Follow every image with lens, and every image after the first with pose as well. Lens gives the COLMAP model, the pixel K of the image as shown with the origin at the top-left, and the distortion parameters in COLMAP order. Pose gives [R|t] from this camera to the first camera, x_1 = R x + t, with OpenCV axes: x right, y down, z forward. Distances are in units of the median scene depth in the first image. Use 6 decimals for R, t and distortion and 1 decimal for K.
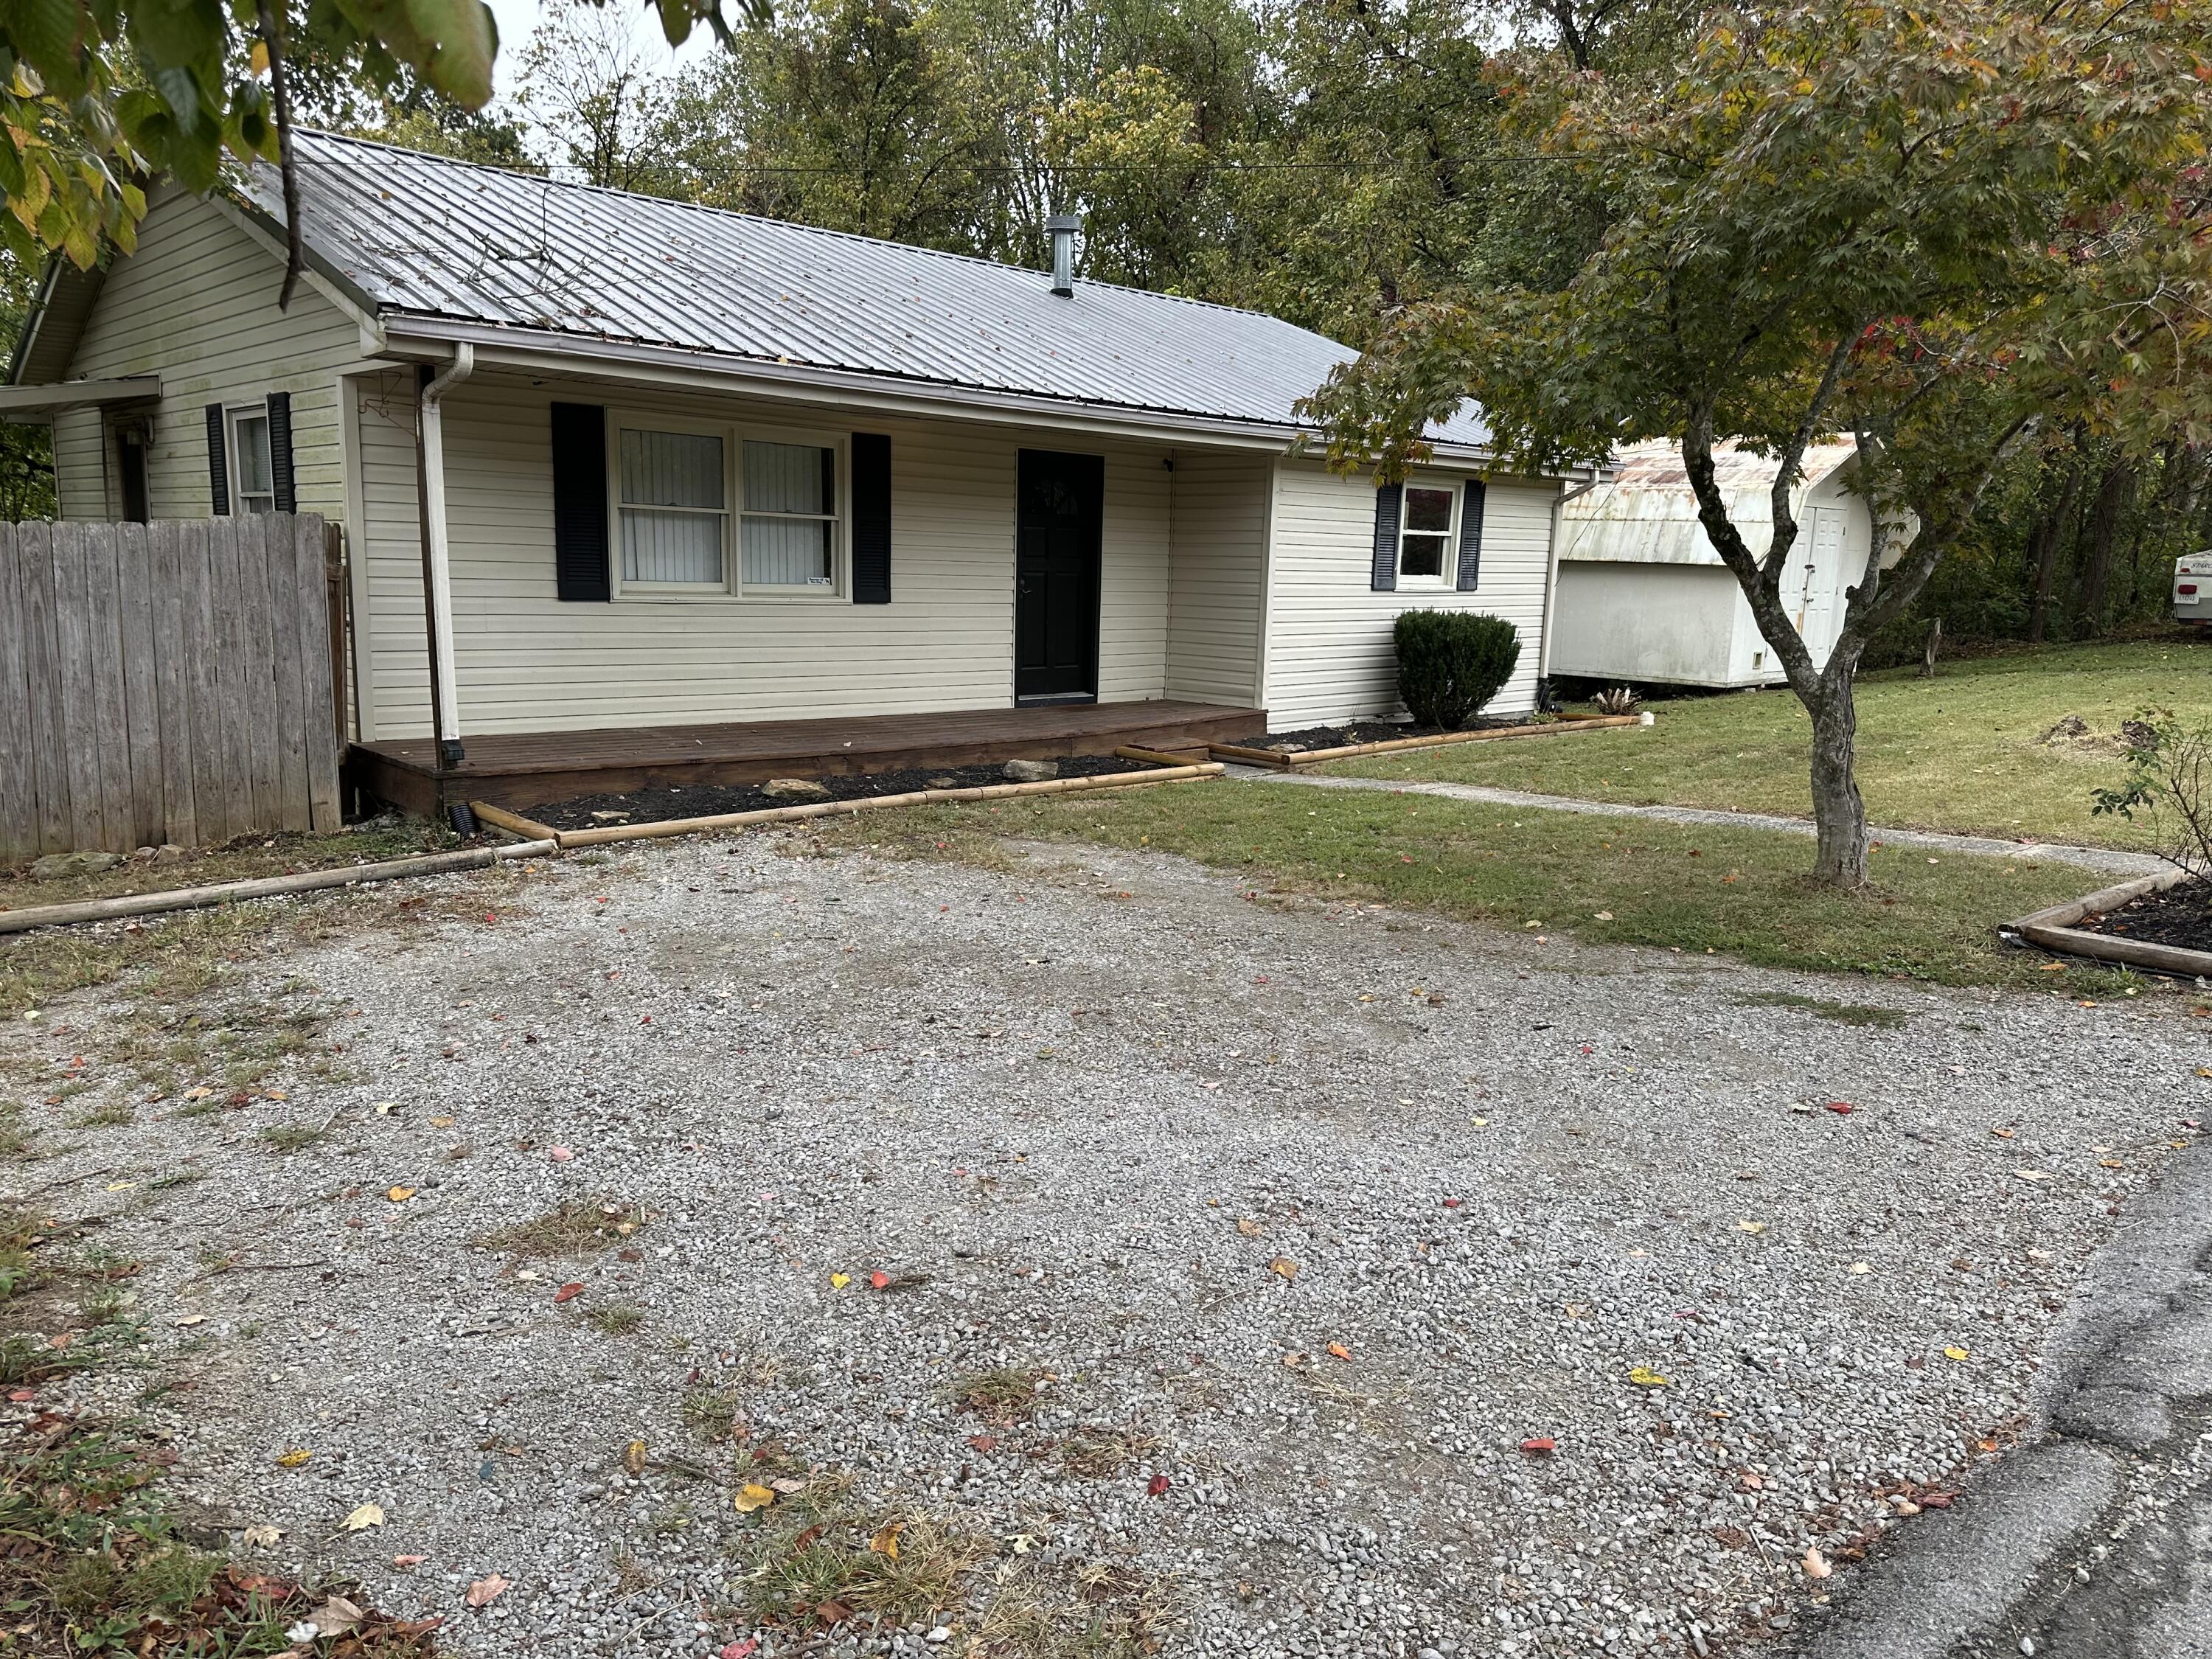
lens RADIAL K [[1539.6, 0, 1101.8], [0, 1539.6, 837.7], [0, 0, 1]] dist [0.158701, -0.286488]
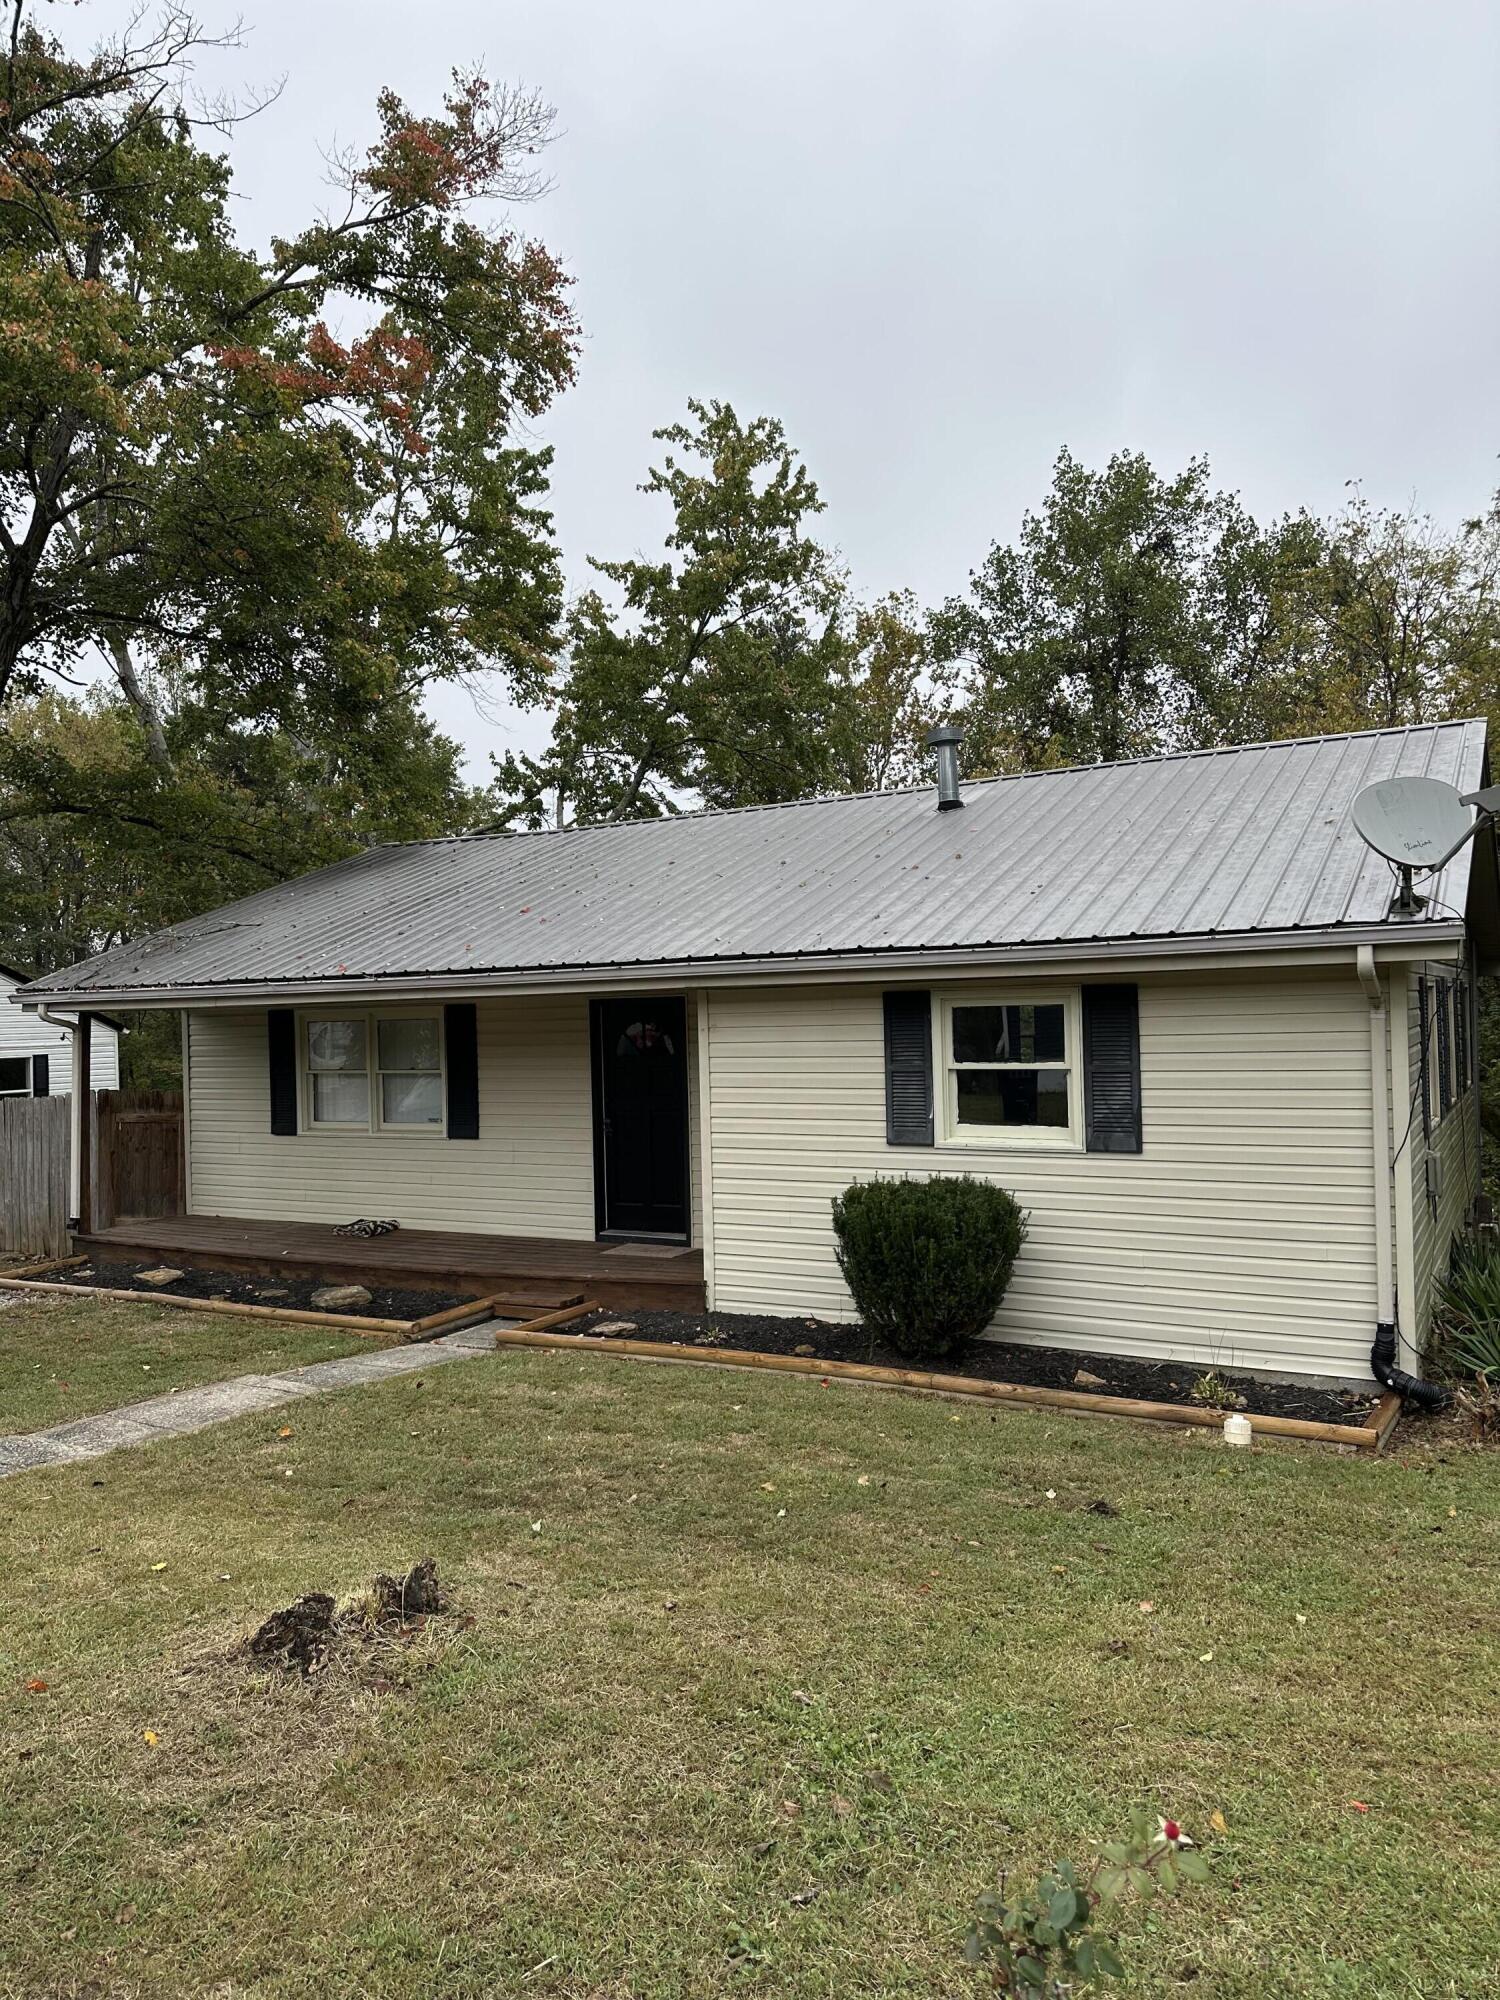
lens RADIAL K [[1392.1, 0, 750.0], [0, 1392.1, 1000.0], [0, 0, 1]] dist [0.158701, -0.286488]
pose [[0.282771, -0.044412, -0.958159, 1.397337], [-0.135783, 0.987014, -0.085822, -0.282914], [0.949528, 0.154370, 0.273069, 1.306678]]
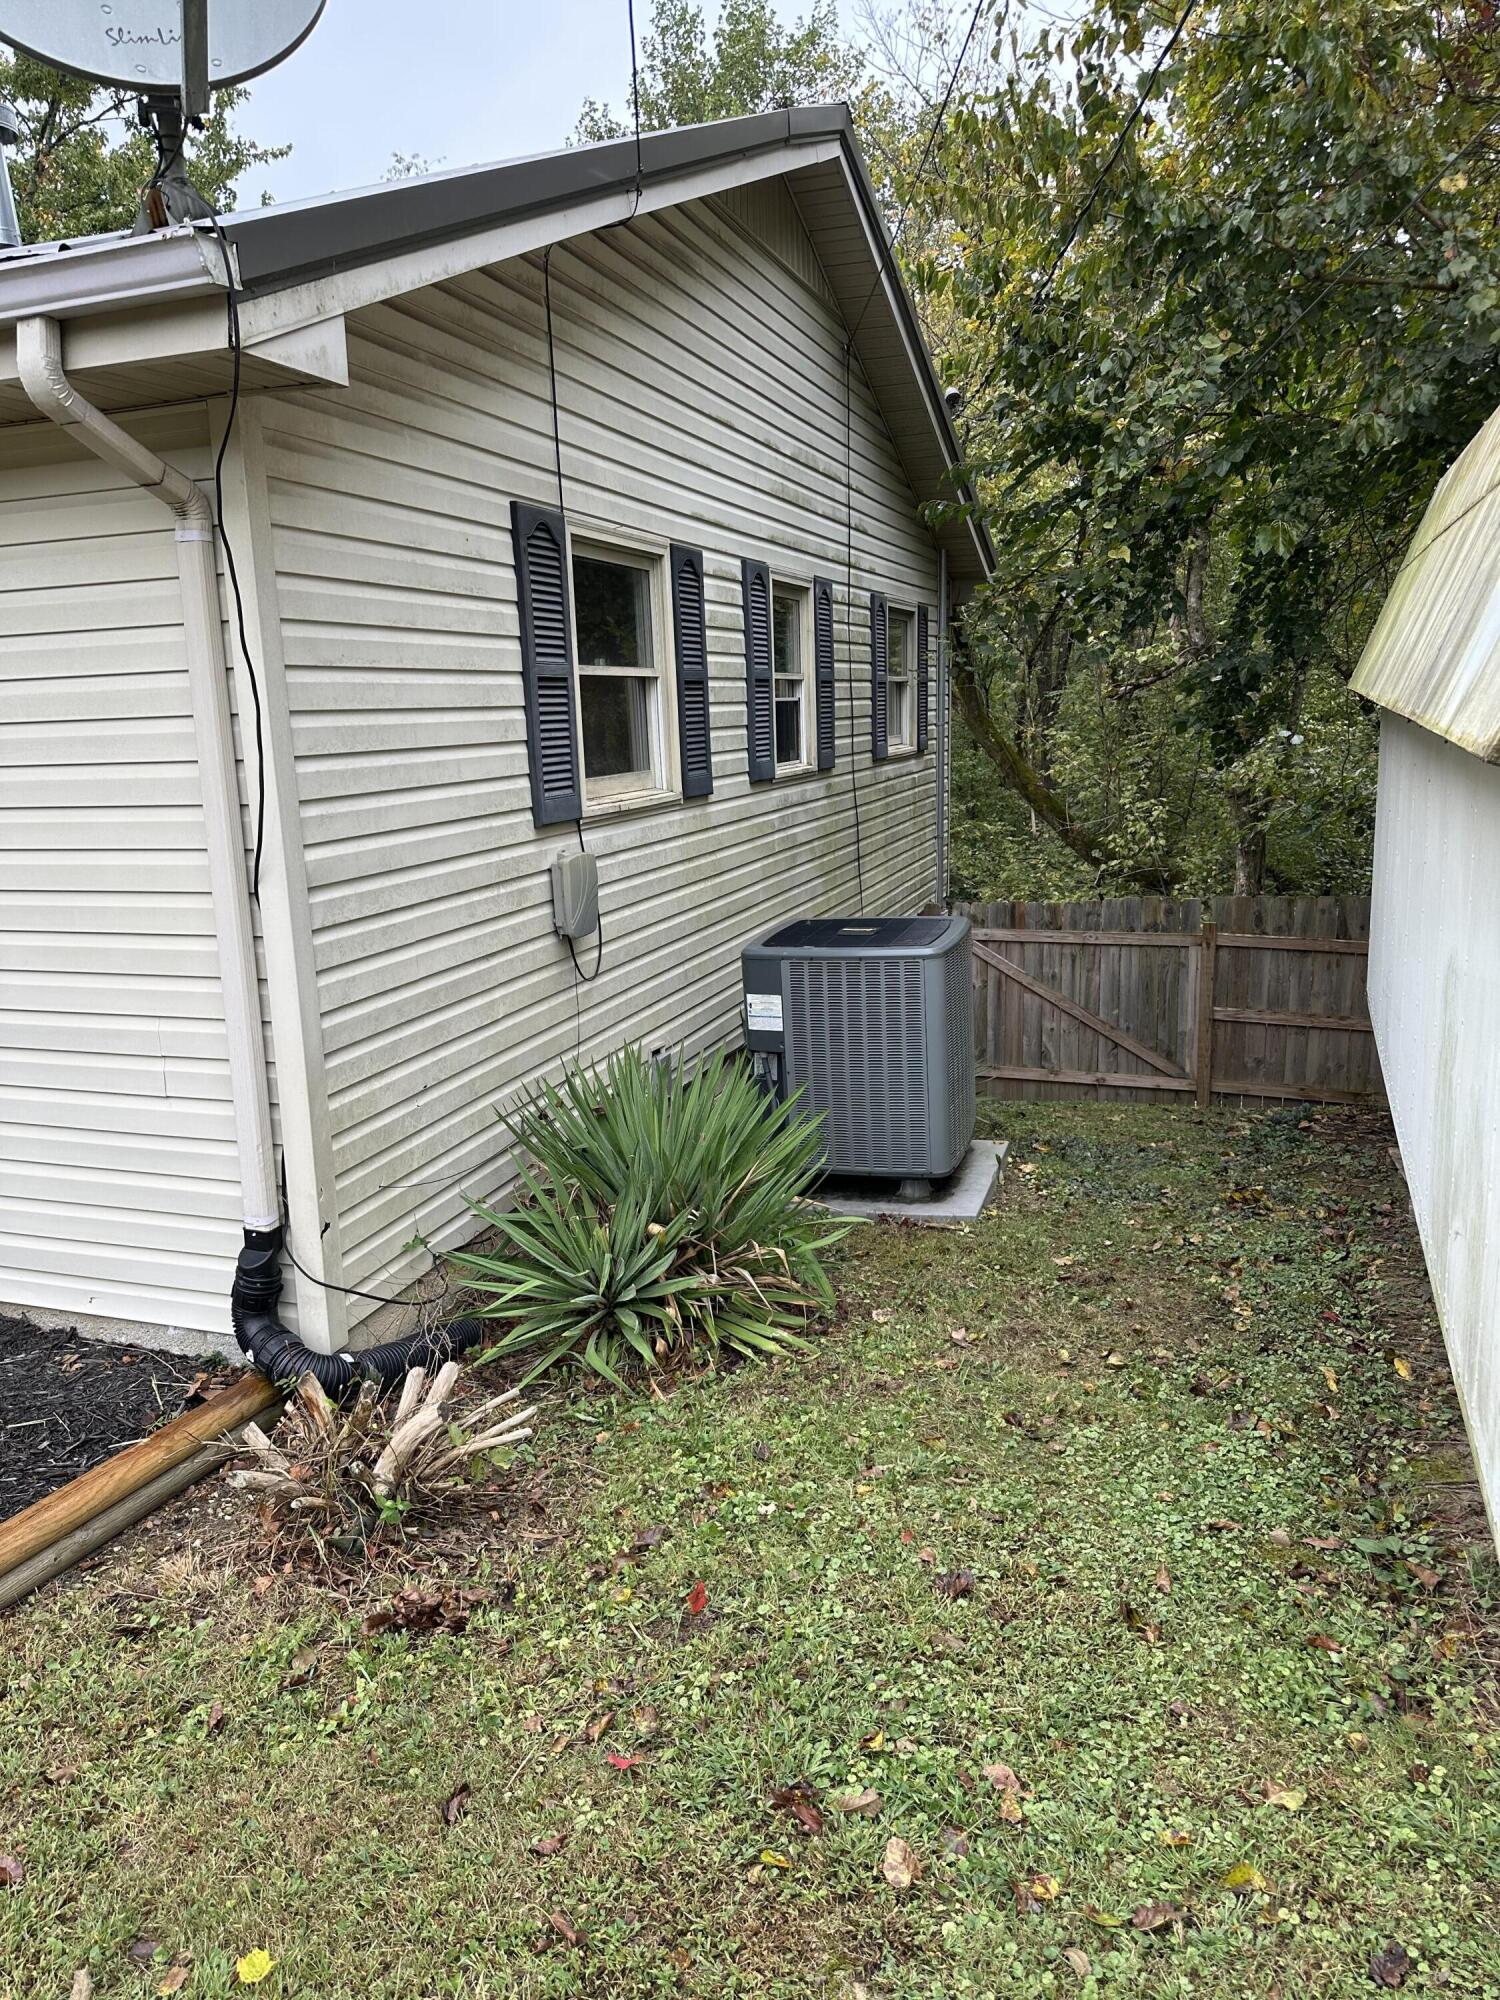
lens RADIAL K [[1392.3, 0, 728.3], [0, 1392.3, 977.8], [0, 0, 1]] dist [0.140527, -0.221257]
pose [[0.438744, 0.124623, -0.889929, 1.033525], [-0.108883, 0.990413, 0.085014, -0.340858], [0.891991, 0.059599, 0.448107, 1.951116]]
